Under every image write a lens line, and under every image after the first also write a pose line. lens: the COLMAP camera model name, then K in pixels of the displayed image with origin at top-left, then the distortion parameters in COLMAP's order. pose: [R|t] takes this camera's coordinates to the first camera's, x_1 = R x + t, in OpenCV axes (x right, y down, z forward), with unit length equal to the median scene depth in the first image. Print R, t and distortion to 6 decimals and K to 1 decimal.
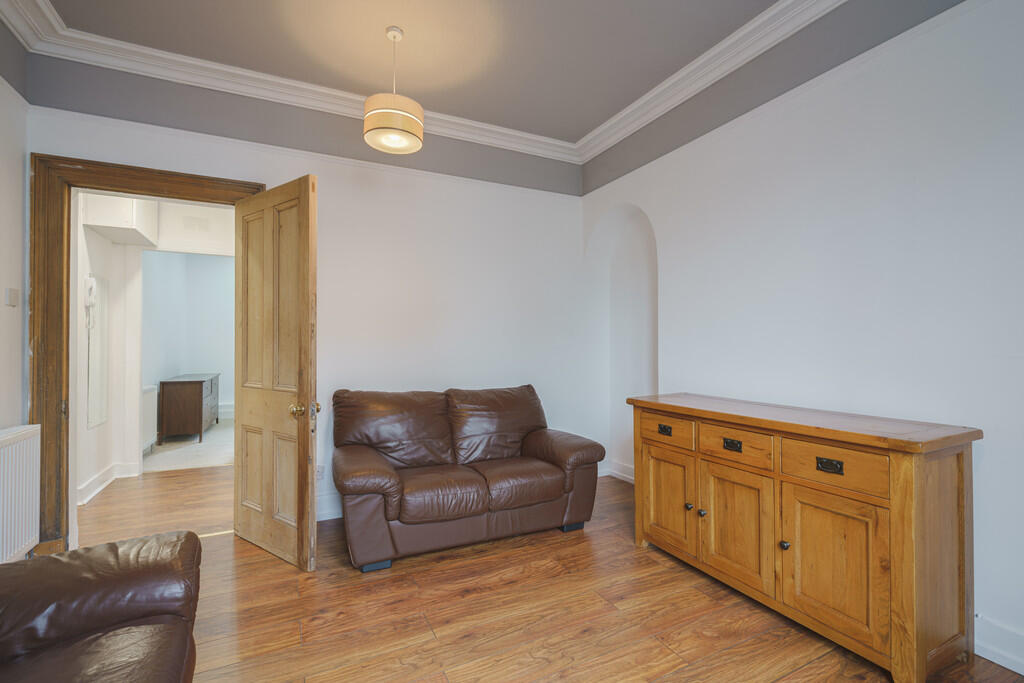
lens RADIAL K [[457.5, 0, 510.1], [0, 457.5, 339.2], [0, 0, 1]] dist [-0.005324, 0.001771]
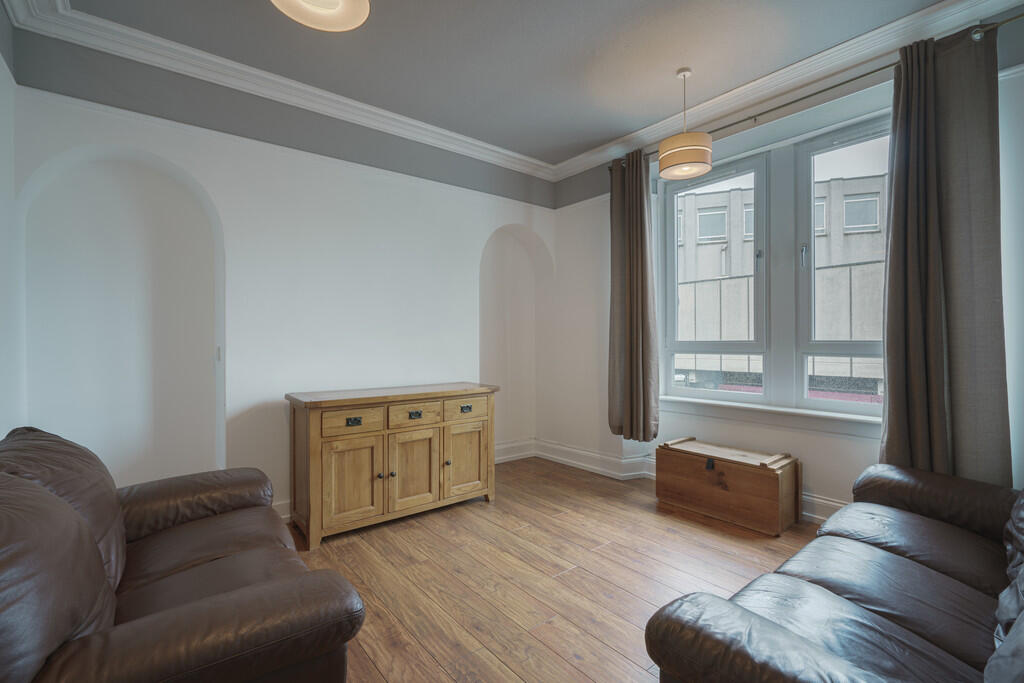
lens RADIAL K [[457.5, 0, 511.8], [0, 457.5, 341.1], [0, 0, 1]] dist [-0.005324, 0.001771]
pose [[-0.217689, 0.002093, 0.976016, -0.959865], [-0.007729, 0.999963, -0.003868, 0.001404], [-0.975988, -0.008385, -0.217665, 0.984234]]
